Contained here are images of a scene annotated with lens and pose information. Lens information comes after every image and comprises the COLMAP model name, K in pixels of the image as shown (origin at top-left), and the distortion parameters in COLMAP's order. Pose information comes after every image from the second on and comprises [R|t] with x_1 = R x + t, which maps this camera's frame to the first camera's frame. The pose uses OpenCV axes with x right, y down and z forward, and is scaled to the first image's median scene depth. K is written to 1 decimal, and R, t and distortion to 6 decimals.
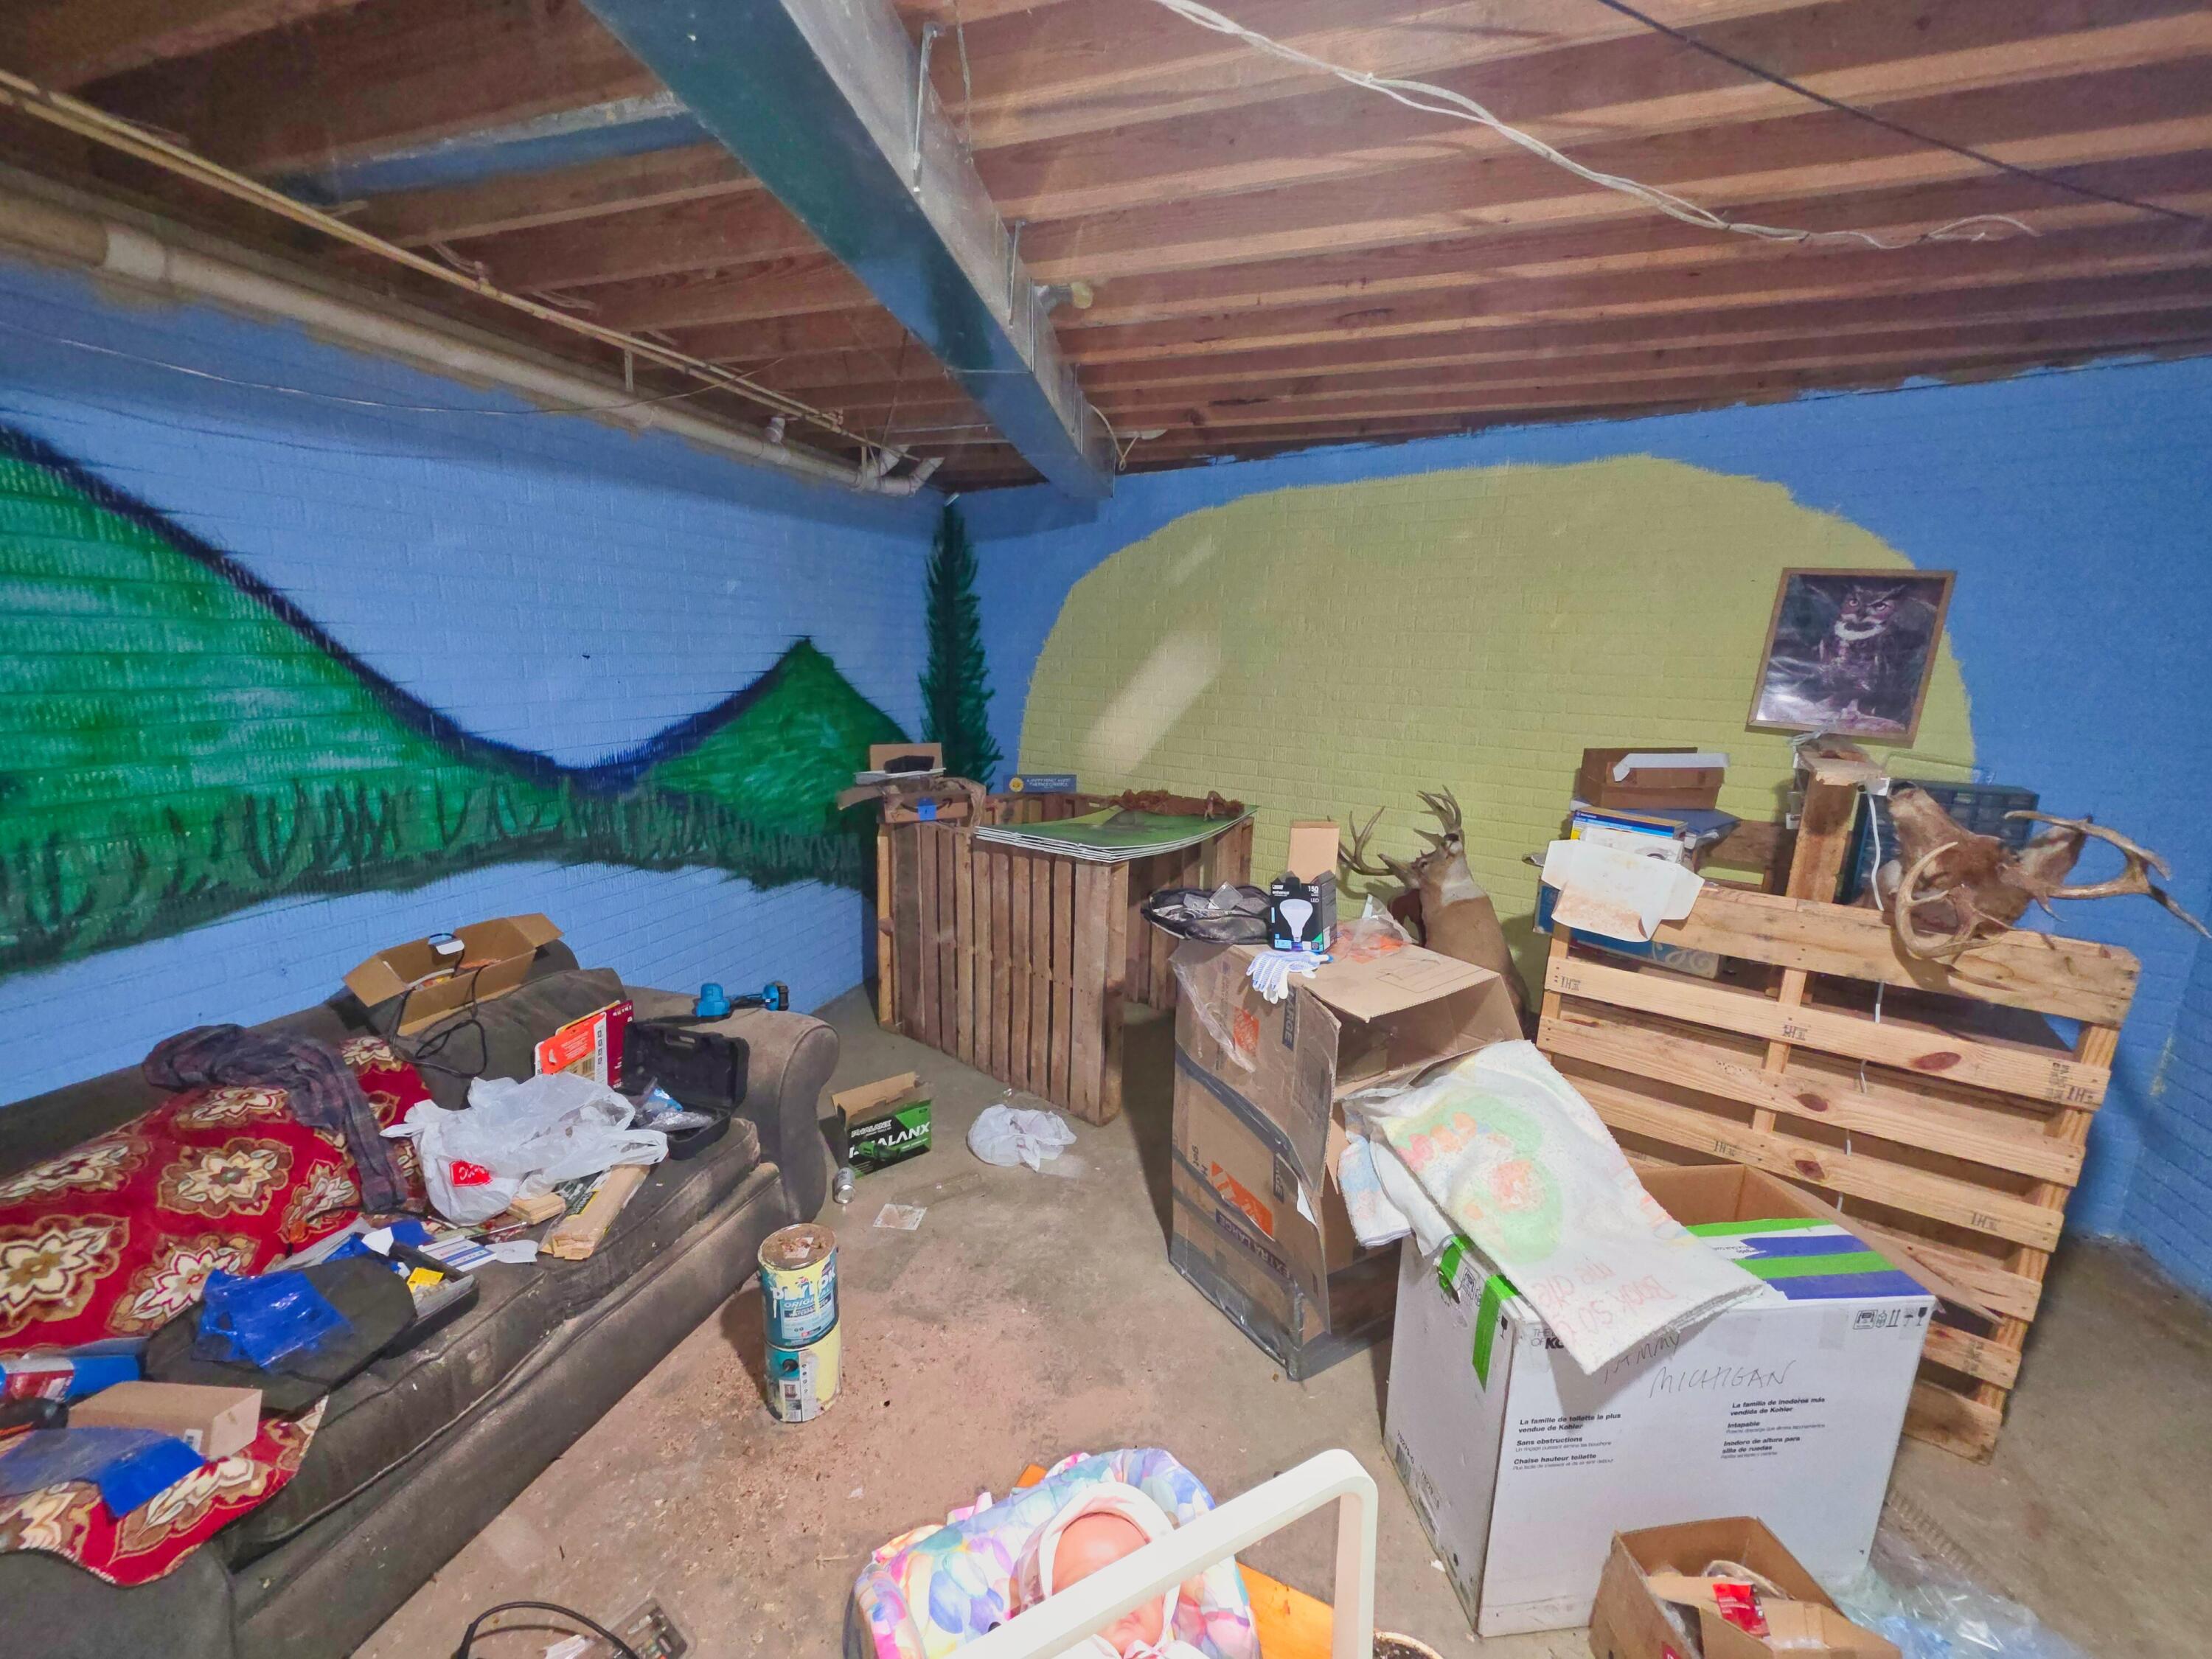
lens RADIAL K [[886.4, 0, 1065.5], [0, 886.4, 828.0], [0, 0, 1]] dist [-0.001709, -0.000057]
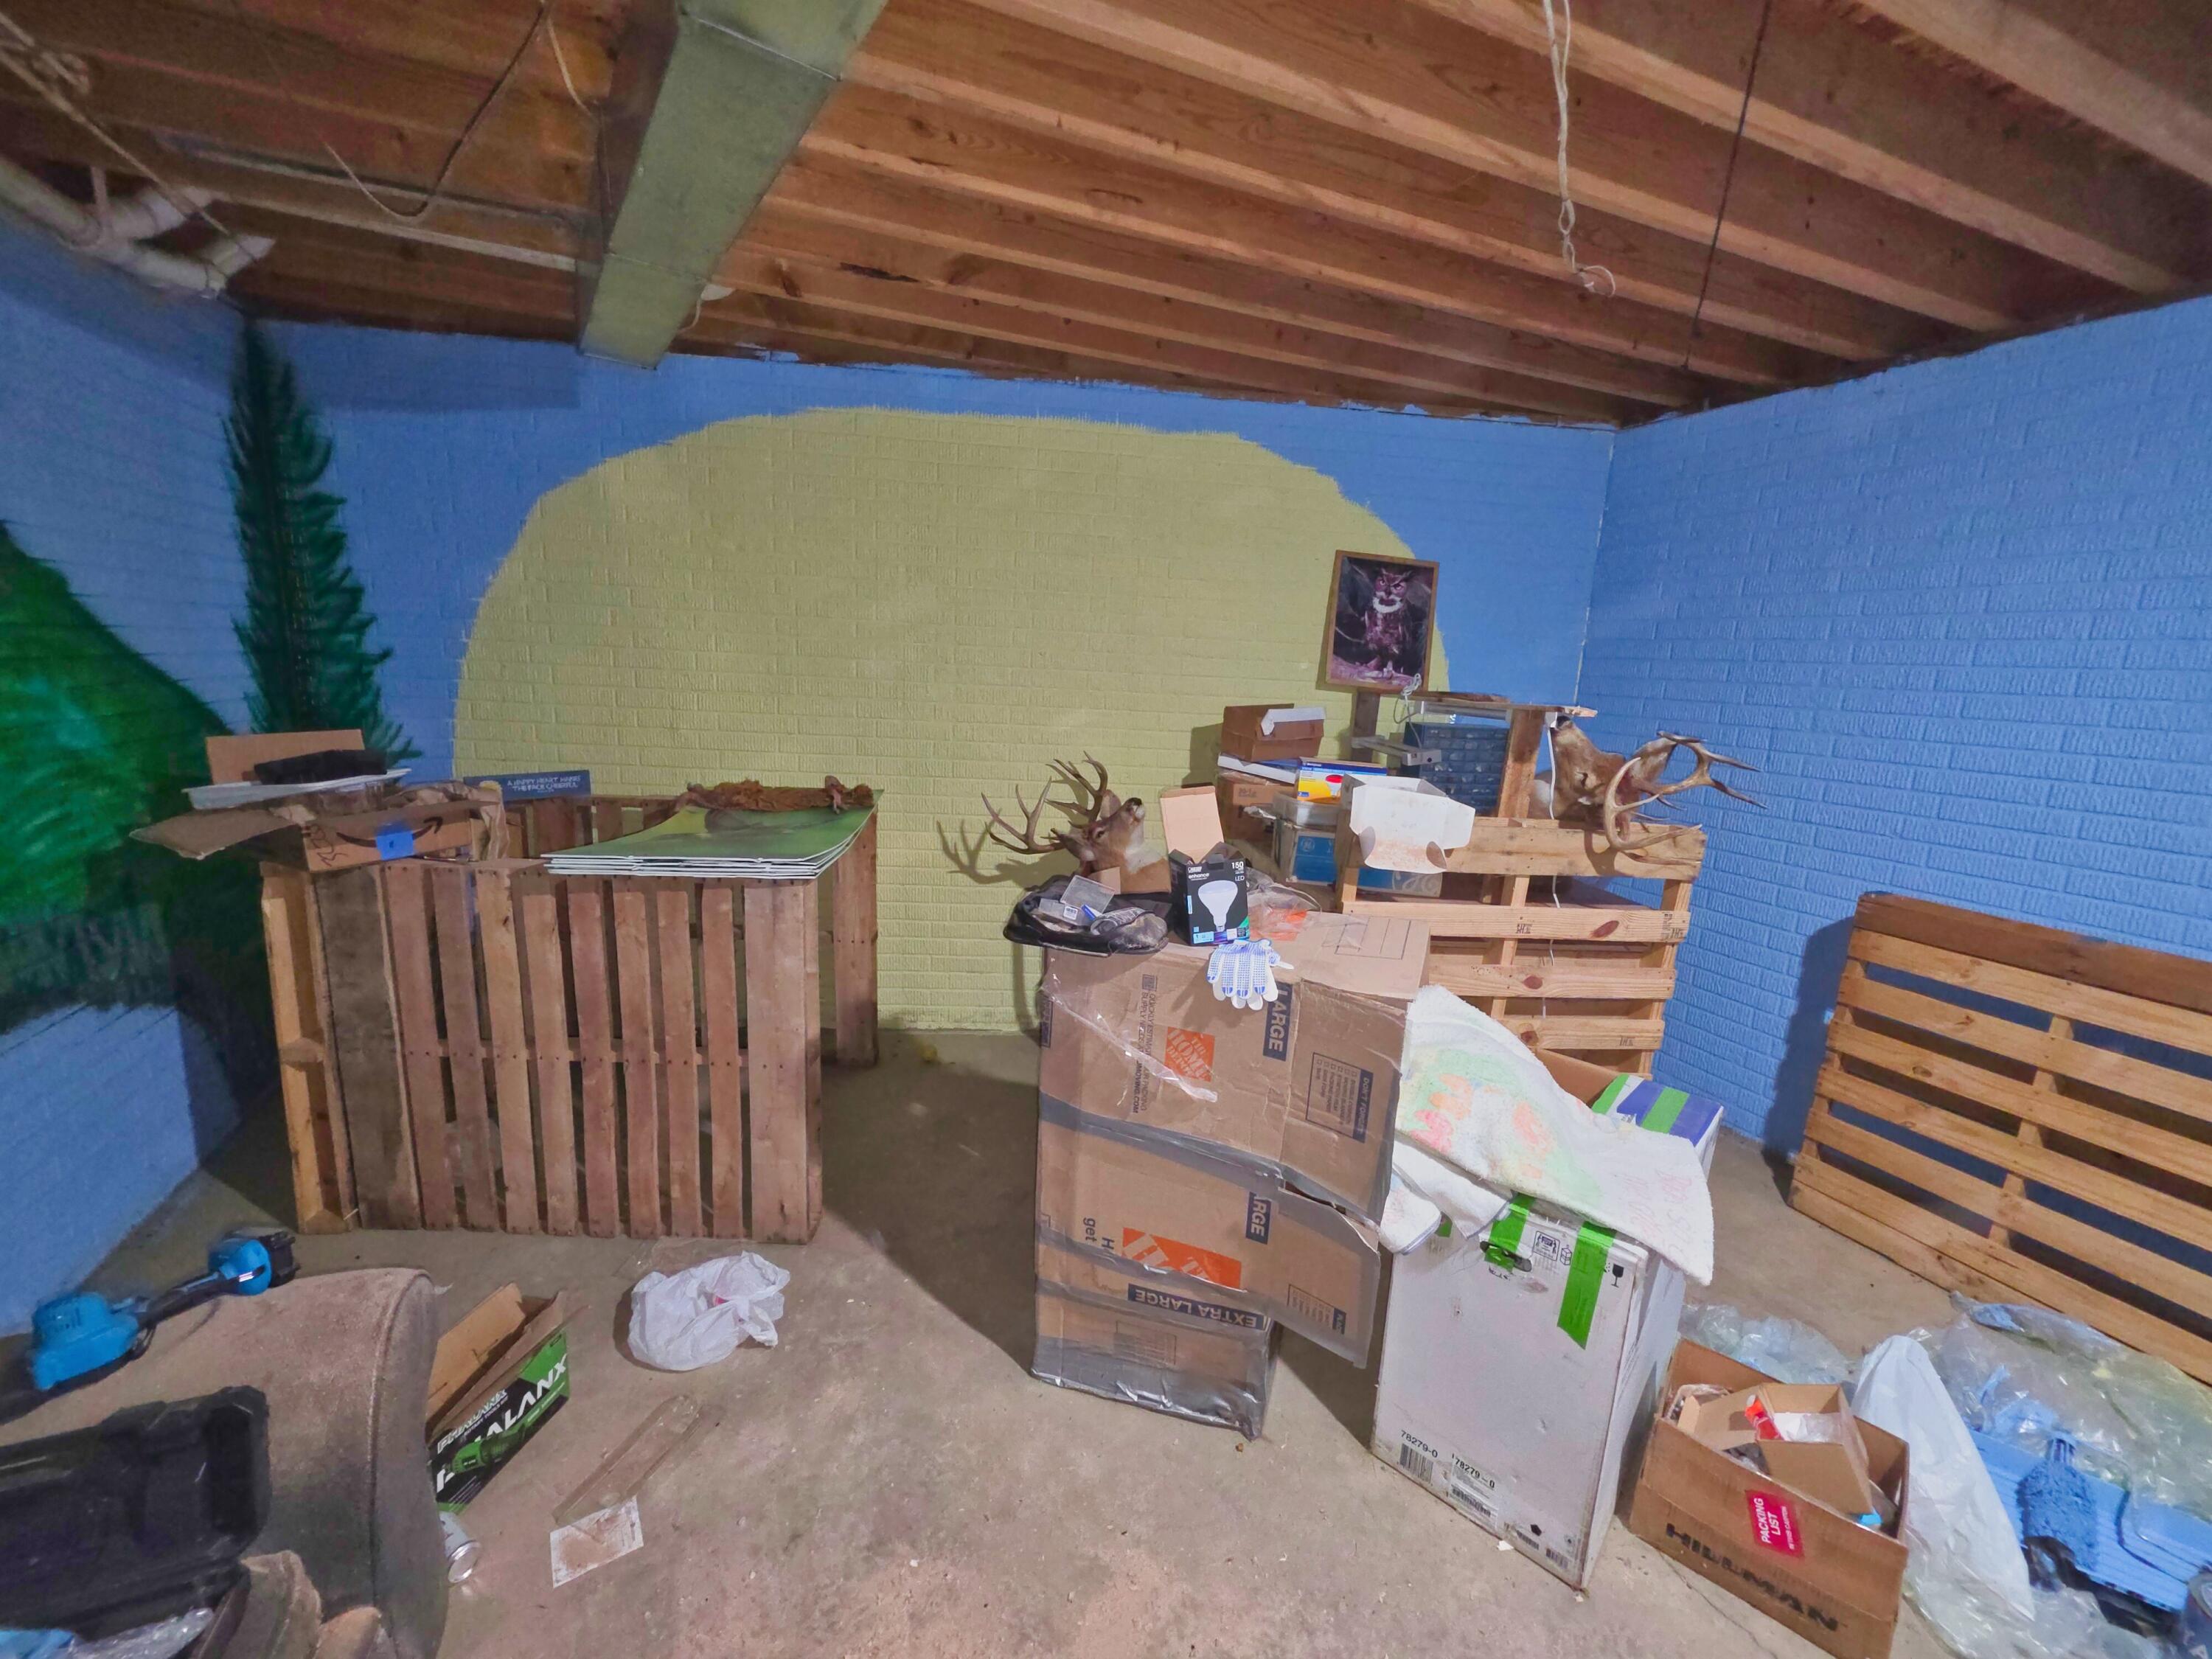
lens RADIAL K [[903.8, 0, 1106.0], [0, 903.8, 829.5], [0, 0, 1]] dist [0.000892, -0.000210]
pose [[0.740105, -0.109620, 0.663497, -0.263704], [0.100208, 0.993587, 0.052378, -0.015571], [-0.664984, 0.027722, 0.746343, 0.309713]]
